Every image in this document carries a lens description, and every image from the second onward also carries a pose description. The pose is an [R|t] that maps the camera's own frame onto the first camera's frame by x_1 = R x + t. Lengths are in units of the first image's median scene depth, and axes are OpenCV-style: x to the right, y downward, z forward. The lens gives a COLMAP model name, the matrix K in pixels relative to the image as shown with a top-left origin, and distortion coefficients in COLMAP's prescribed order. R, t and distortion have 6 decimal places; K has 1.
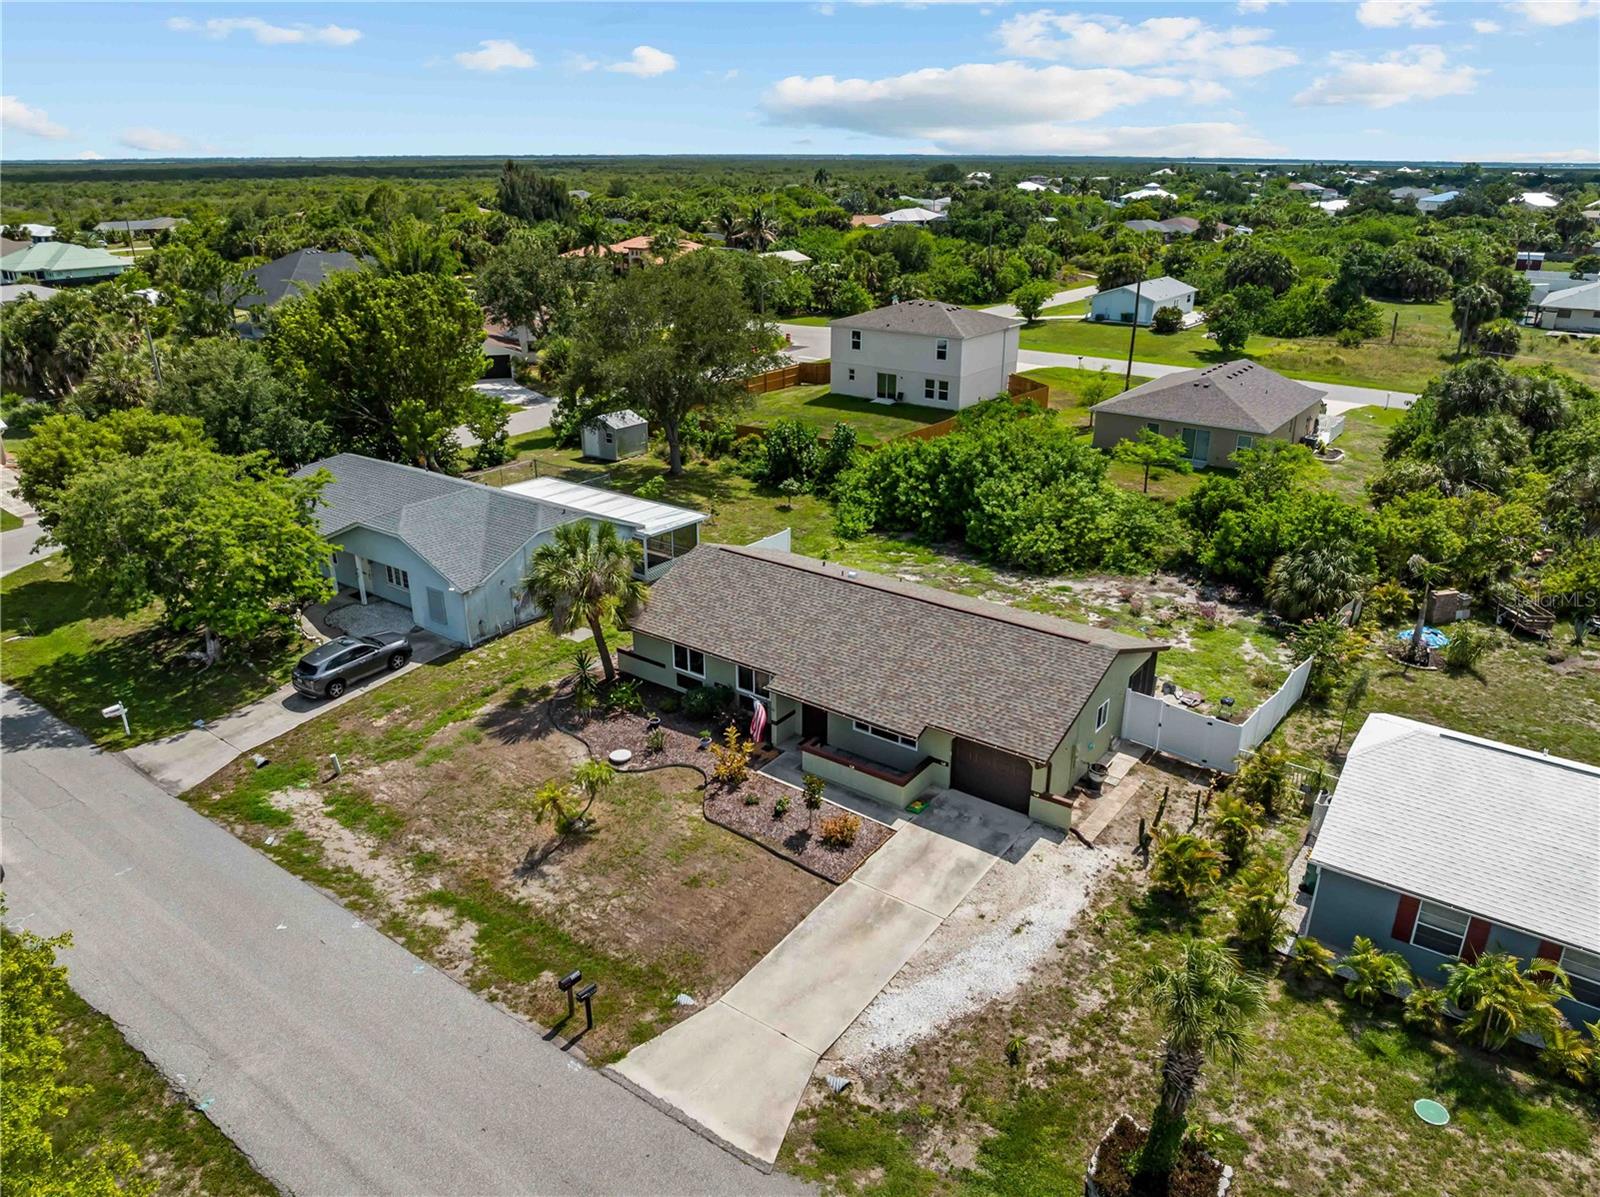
lens RADIAL K [[1124.5, 0, 800.0], [0, 1124.5, 598.5], [0, 0, 1]] dist [-0.031069, -0.009404]
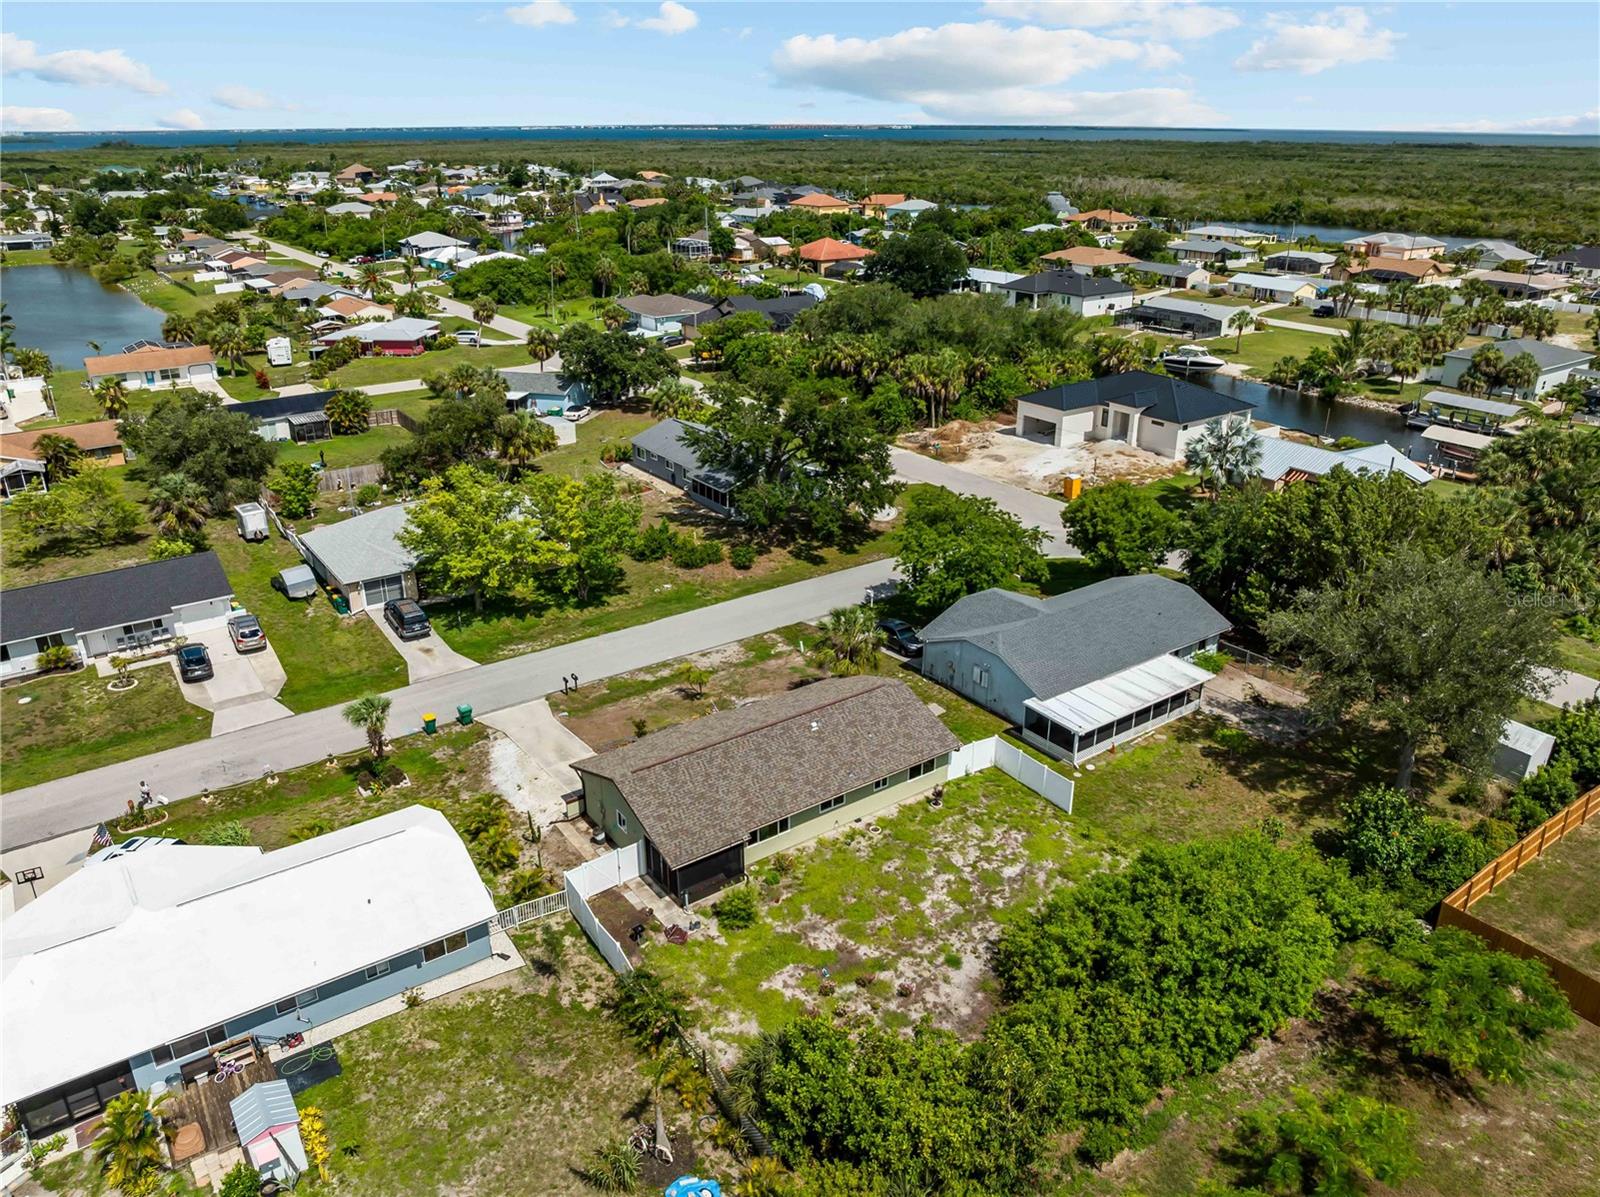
lens RADIAL K [[1124.5, 0, 800.0], [0, 1124.5, 598.5], [0, 0, 1]] dist [-0.031069, -0.009404]
pose [[-0.309904, 0.370523, -0.875598, 1.260518], [-0.349997, 0.811809, 0.467405, -0.823370], [0.884003, 0.451308, -0.121901, 1.155670]]
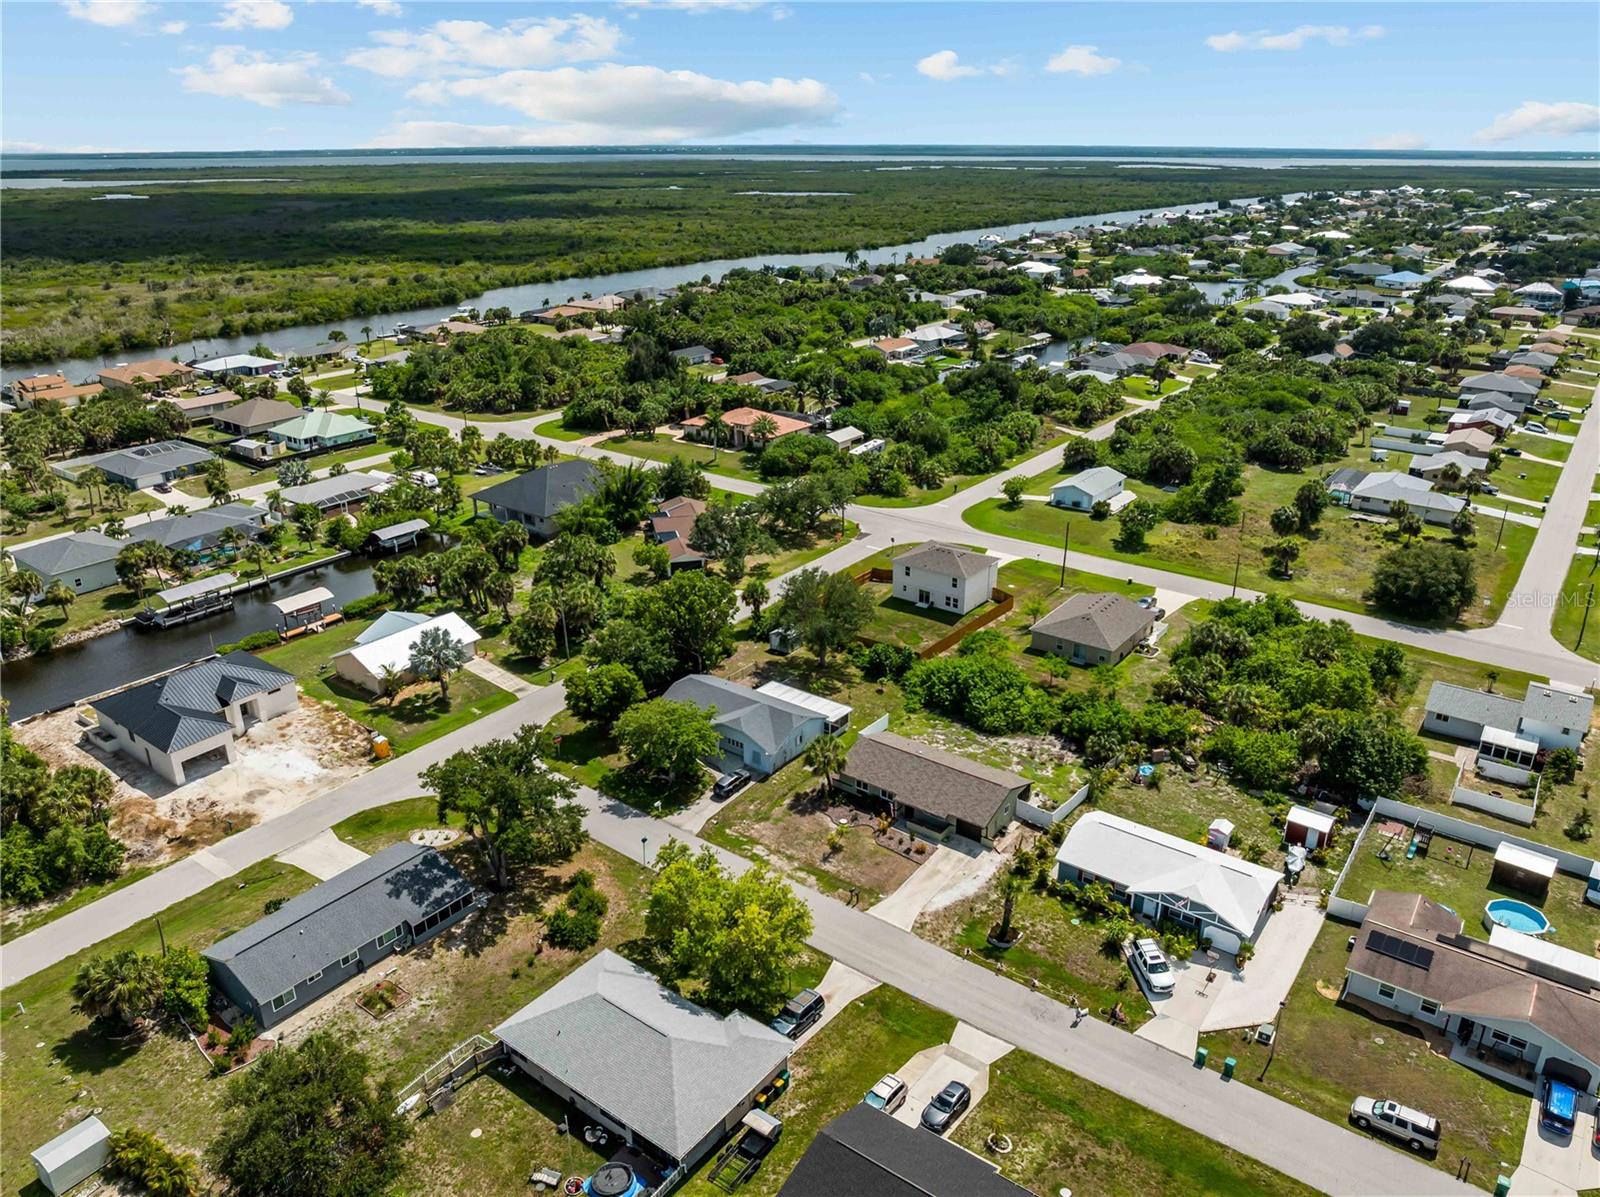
lens RADIAL K [[1124.5, 0, 800.0], [0, 1124.5, 598.5], [0, 0, 1]] dist [-0.031069, -0.009404]
pose [[0.999918, 0.001827, -0.012659, -0.226353], [-0.001739, 0.999974, 0.006979, -0.440987], [0.012672, -0.006956, 0.999896, -1.840640]]
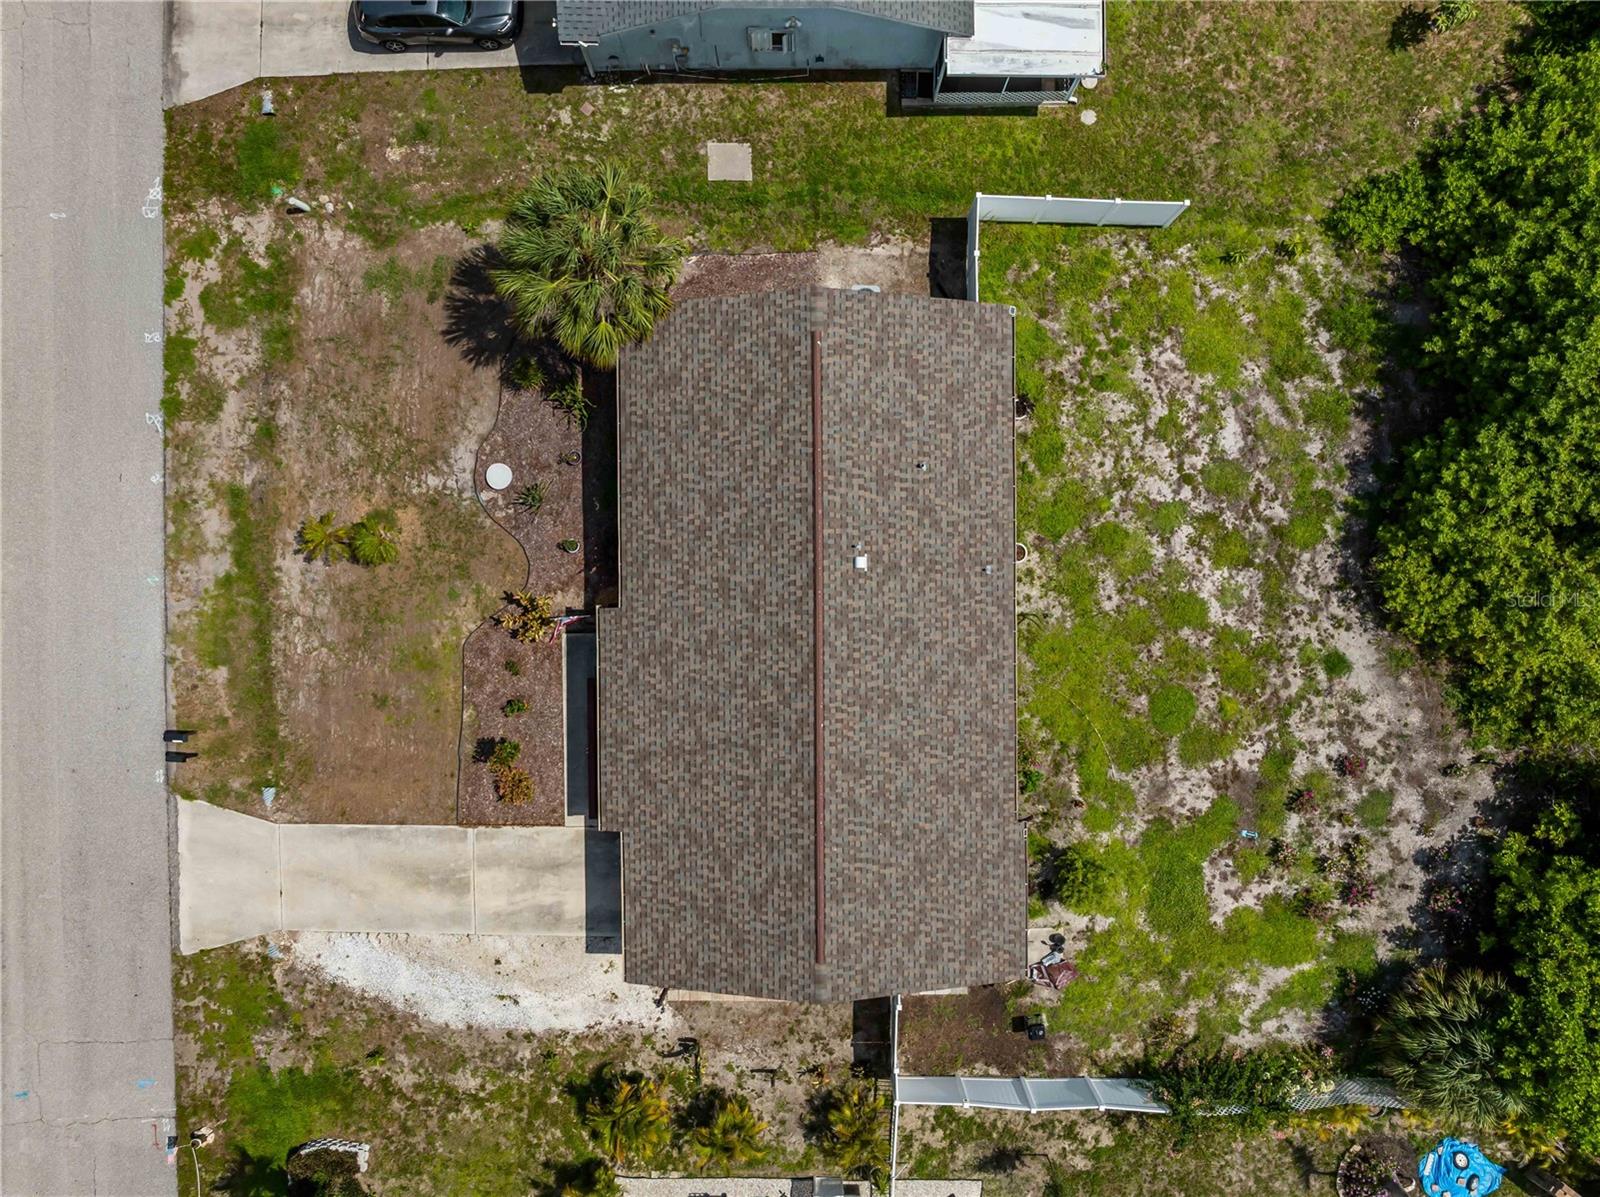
lens RADIAL K [[1124.5, 0, 800.0], [0, 1124.5, 598.5], [0, 0, 1]] dist [-0.031069, -0.009404]
pose [[0.597475, 0.801740, 0.015386, 0.031399], [-0.302759, 0.207772, 0.930144, -0.651637], [0.742537, -0.560396, 0.366873, 0.774353]]
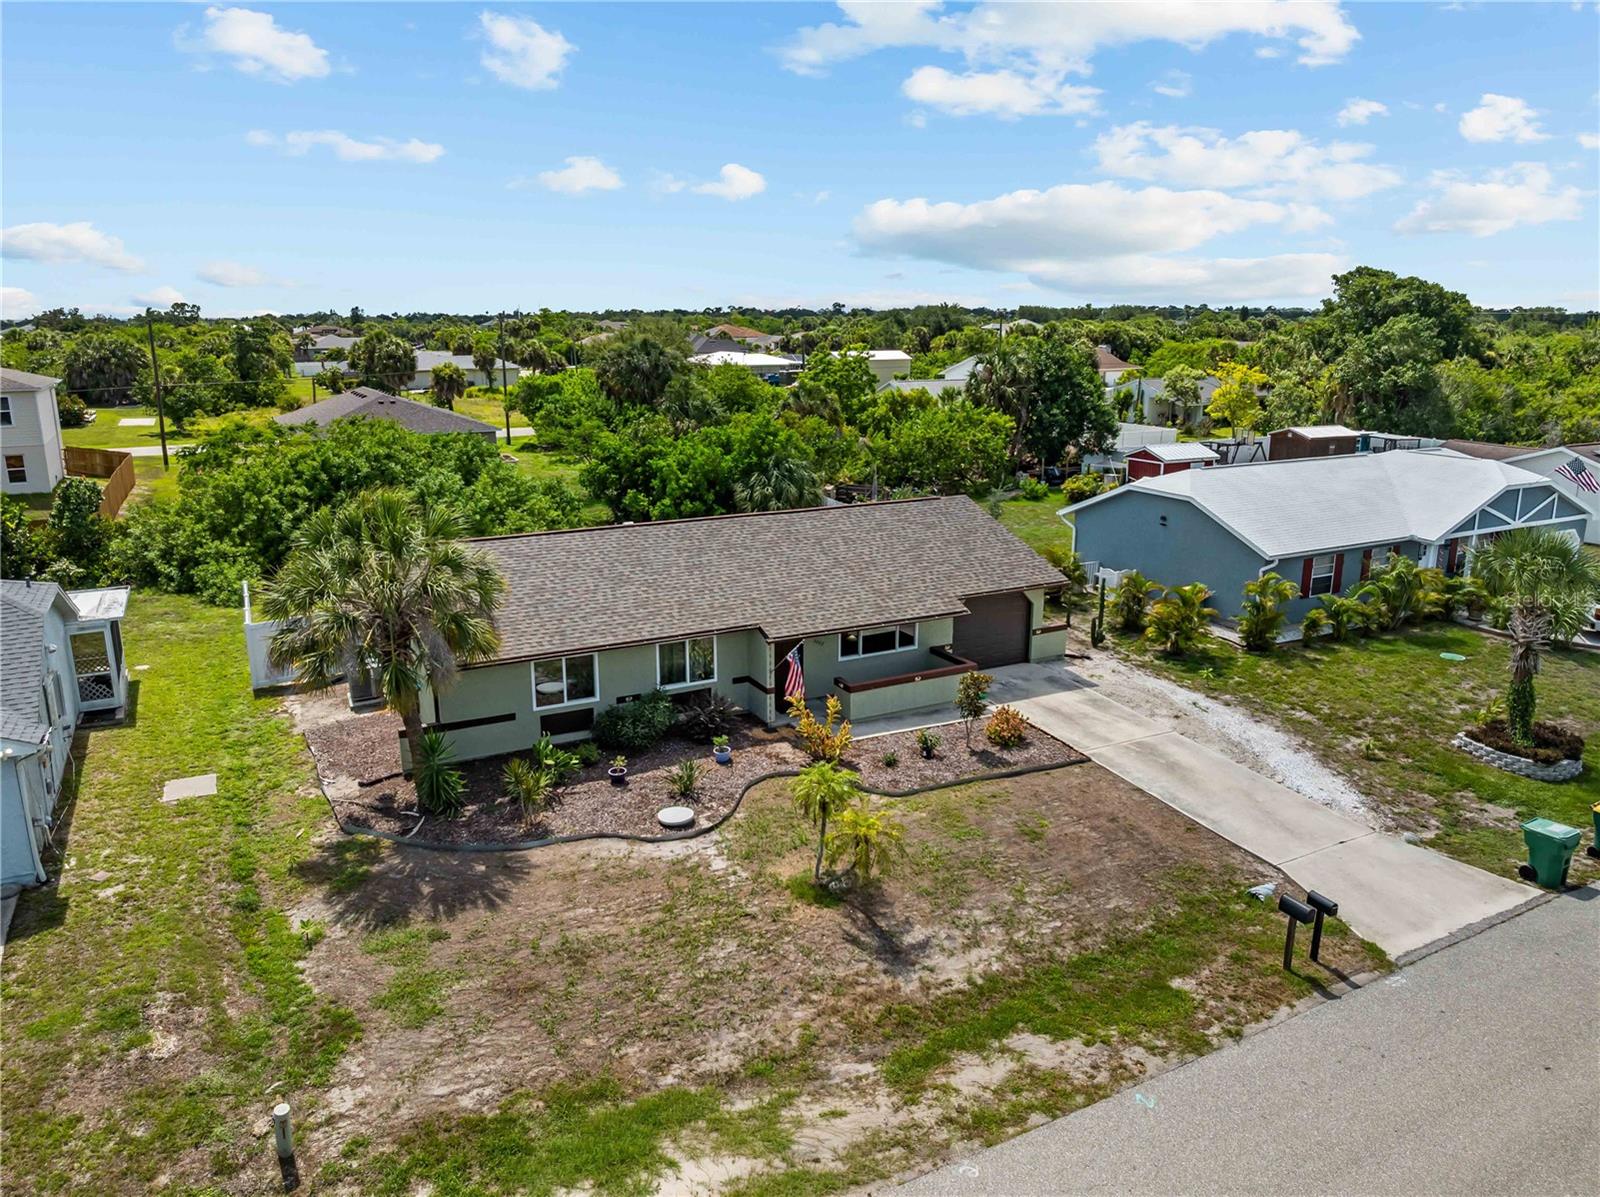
lens RADIAL K [[1124.5, 0, 800.0], [0, 1124.5, 598.5], [0, 0, 1]] dist [-0.031069, -0.009404]
pose [[0.432414, -0.222988, 0.873667, -0.603679], [0.334230, 0.939552, 0.074379, 0.007417], [-0.837442, 0.259843, 0.480804, 0.596424]]
